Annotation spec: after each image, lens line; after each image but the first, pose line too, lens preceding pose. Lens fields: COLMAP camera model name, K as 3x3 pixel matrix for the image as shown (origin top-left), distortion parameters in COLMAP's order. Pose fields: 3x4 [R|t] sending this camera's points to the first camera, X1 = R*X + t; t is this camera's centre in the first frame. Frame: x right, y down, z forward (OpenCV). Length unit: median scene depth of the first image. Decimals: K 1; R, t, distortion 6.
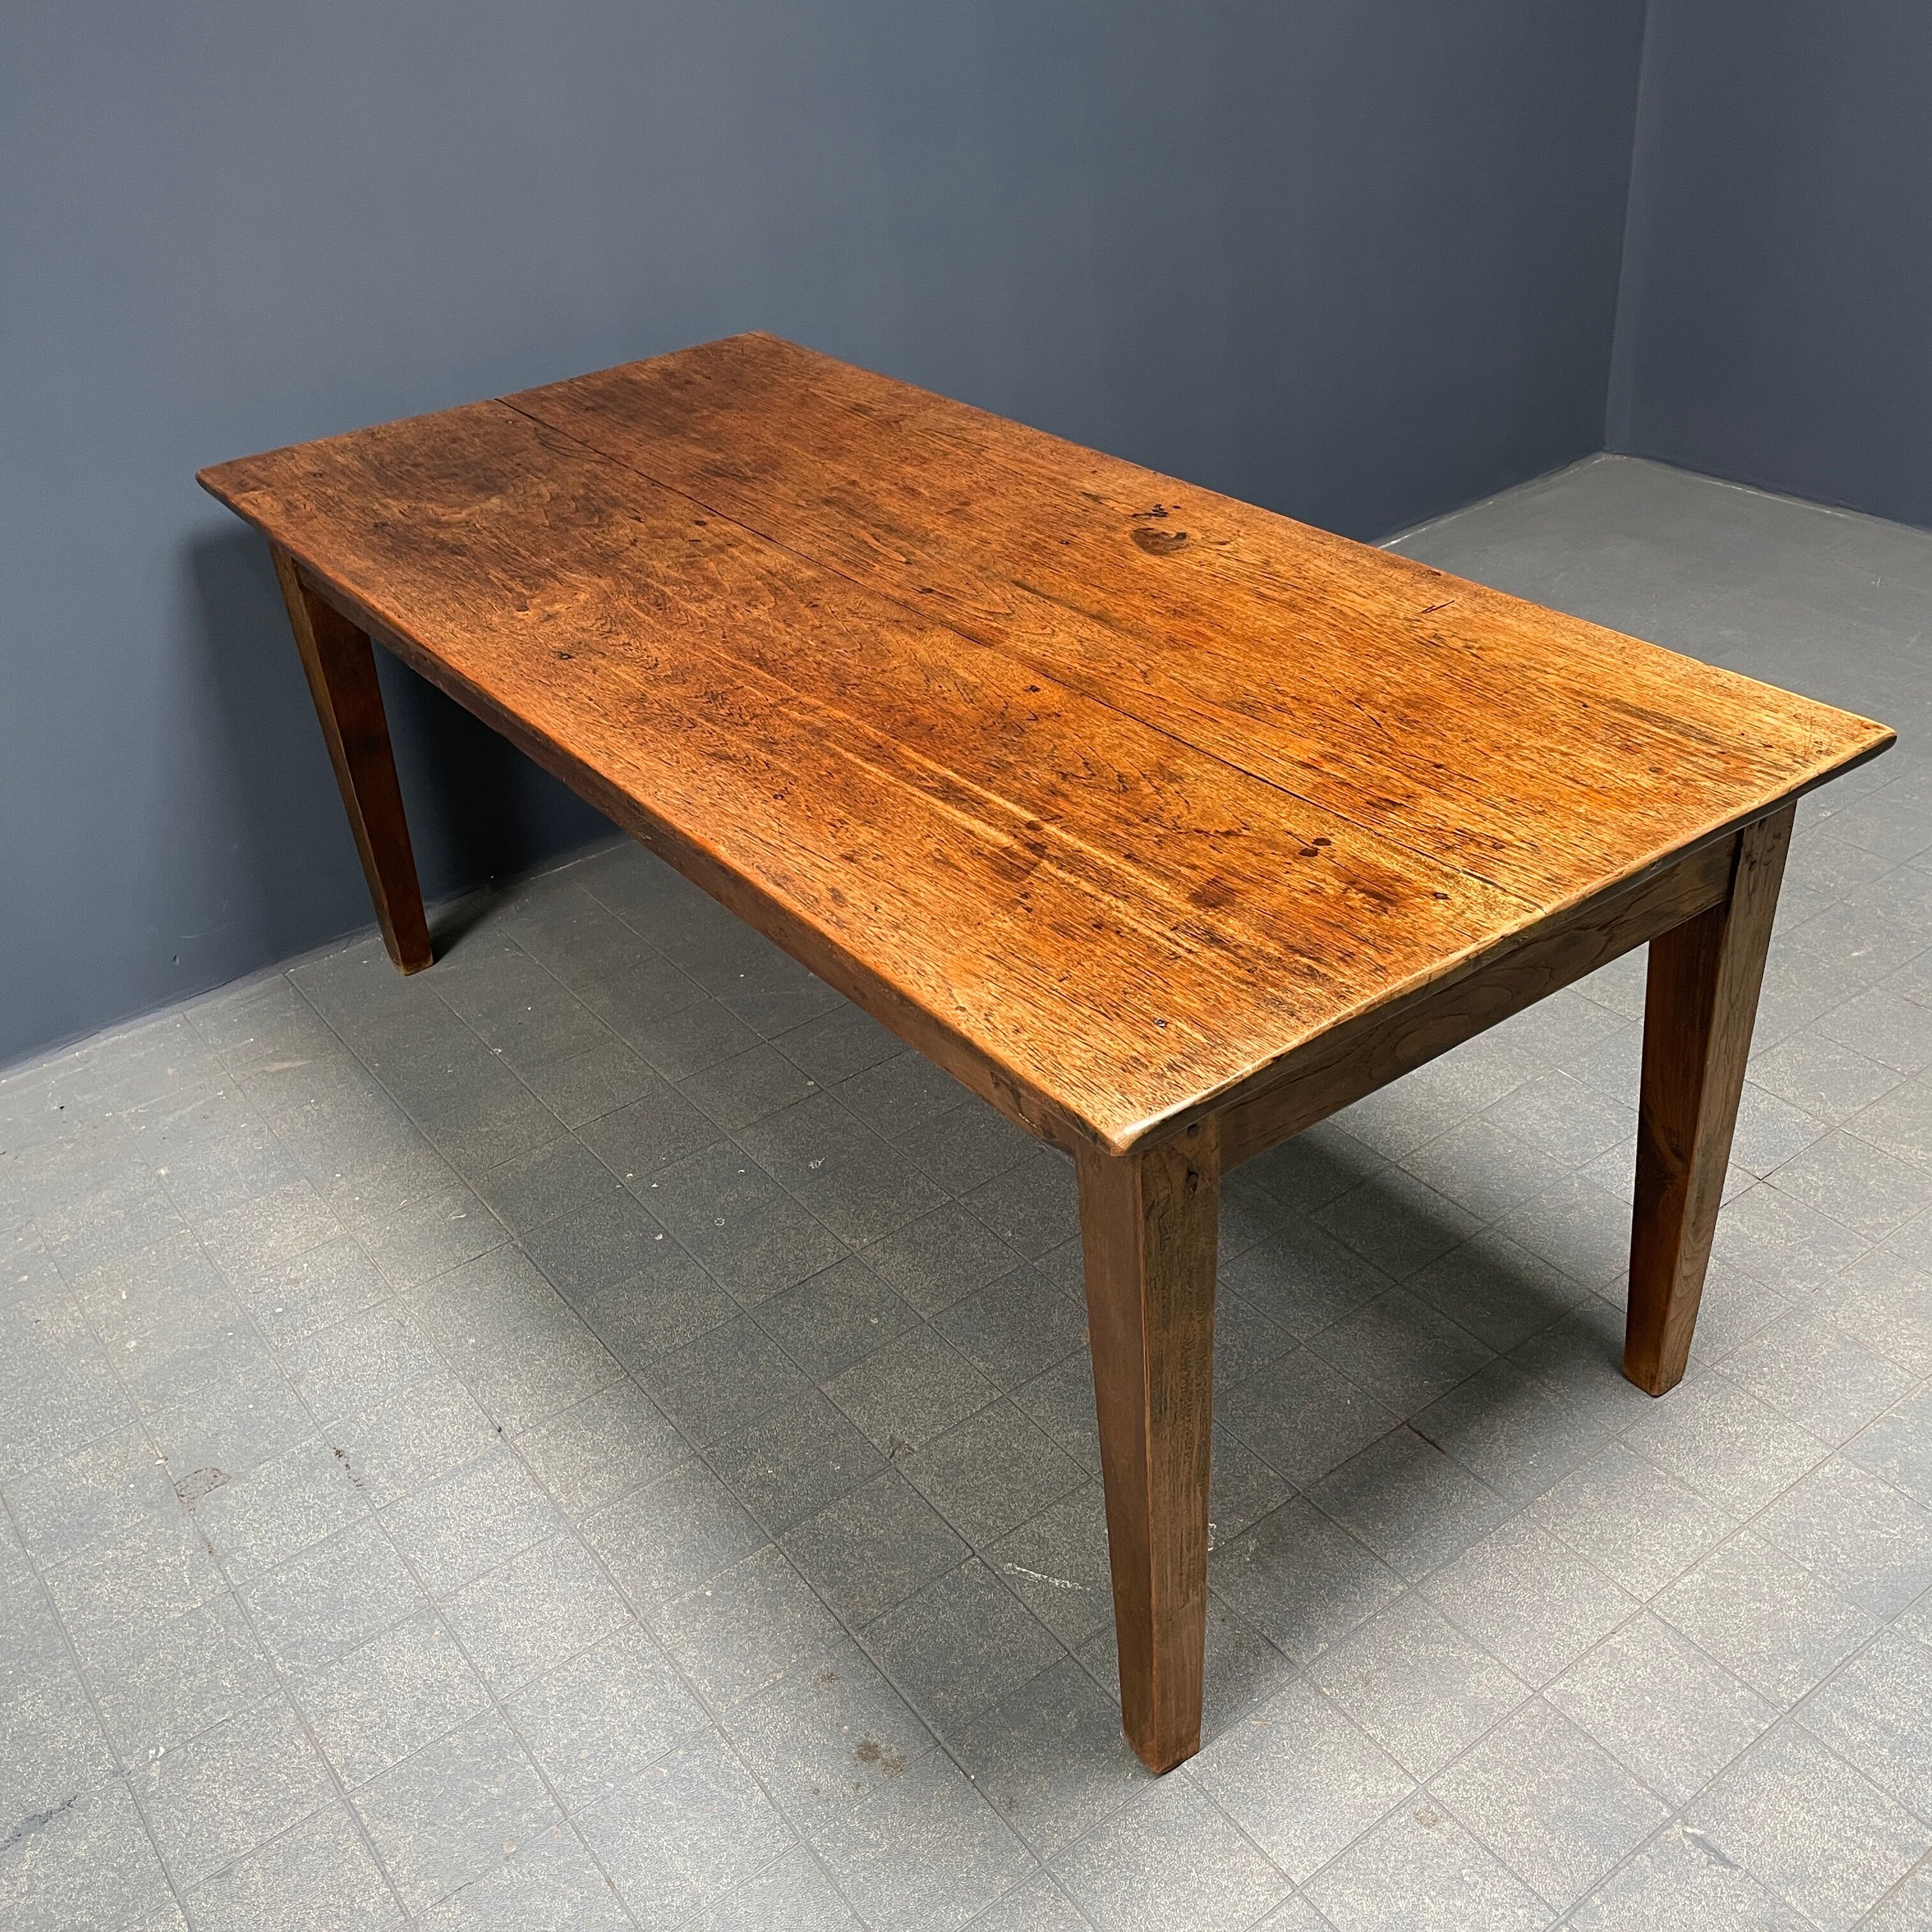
lens RADIAL K [[1960.4, 0, 965.6], [0, 1960.4, 984.5], [0, 0, 1]] dist [0.052102, 0.000000]
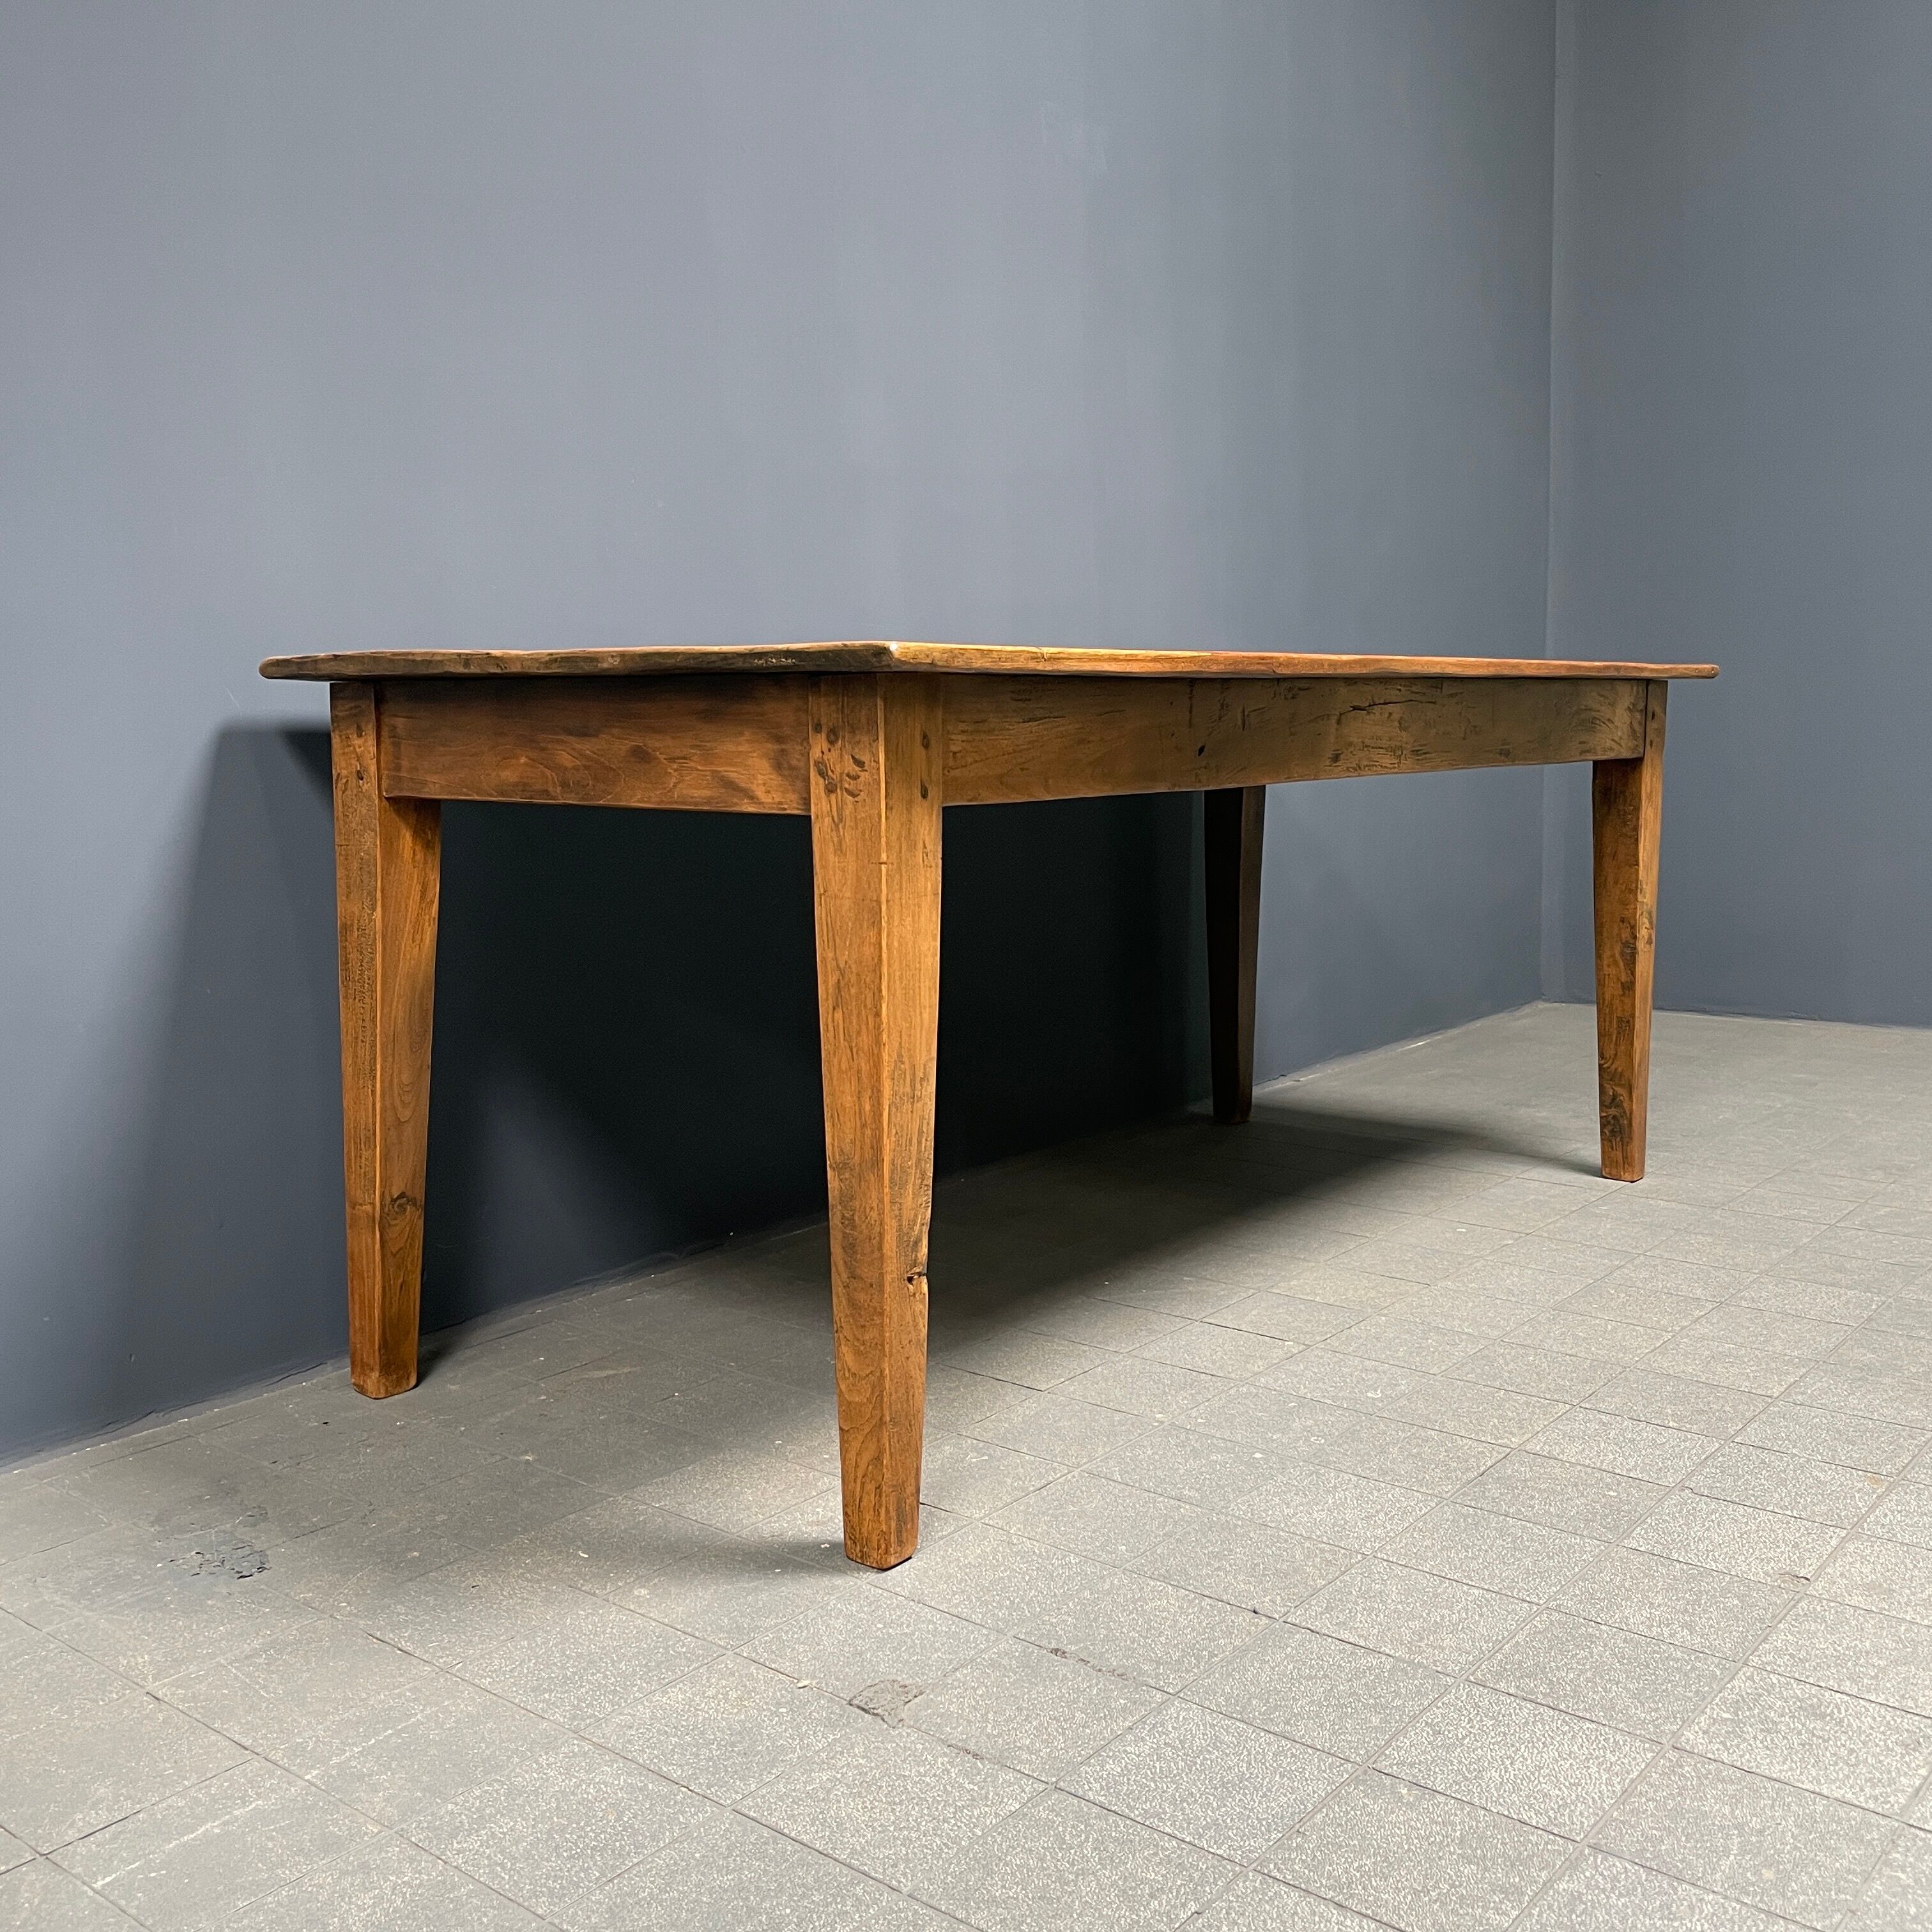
lens RADIAL K [[1960.4, 0, 961.5], [0, 1960.4, 949.1], [0, 0, 1]] dist [0.052102, 0.000000]
pose [[0.255817, 0.188183, -0.948233, 1.242866], [-0.548503, 0.835956, 0.017924, -0.043616], [0.796054, 0.515523, 0.317071, 0.758423]]
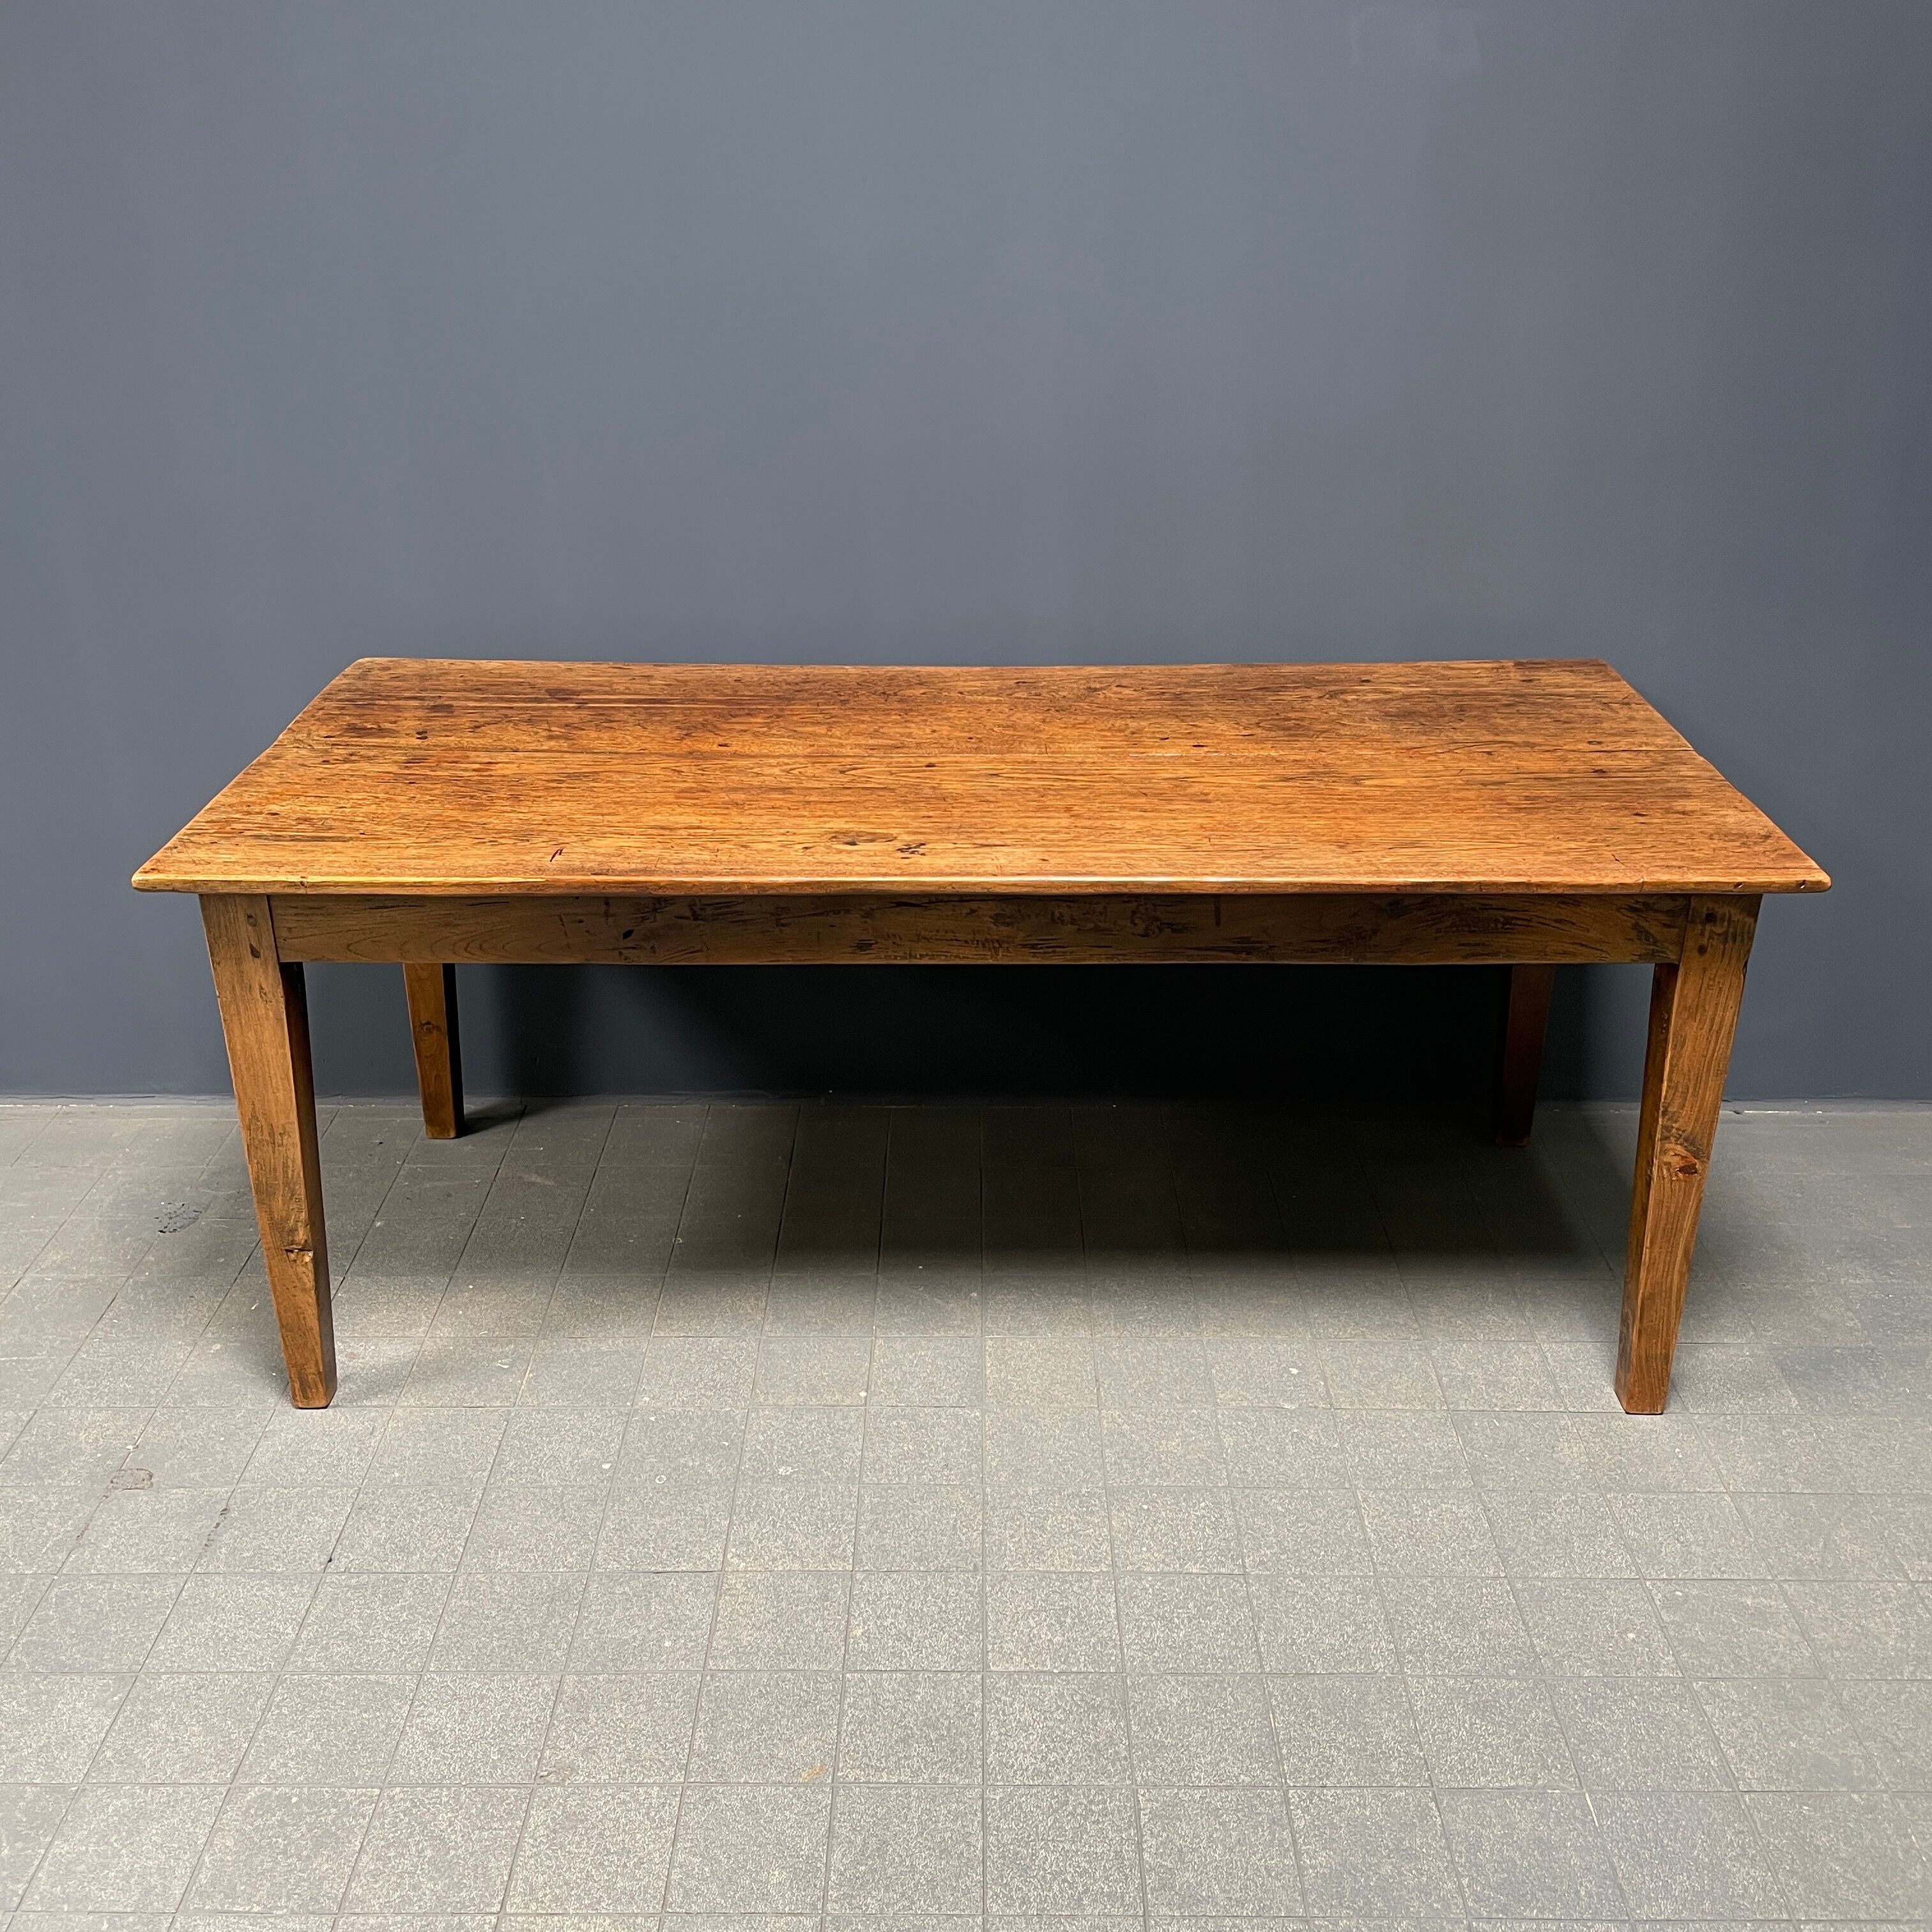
lens RADIAL K [[1960.4, 0, 969.7], [0, 1960.4, 968.1], [0, 0, 1]] dist [0.052102, 0.000000]
pose [[-0.594029, 0.402765, -0.696355, 0.992992], [-0.413132, 0.590019, 0.693685, -1.129290], [0.690255, 0.699756, -0.184093, 1.539443]]
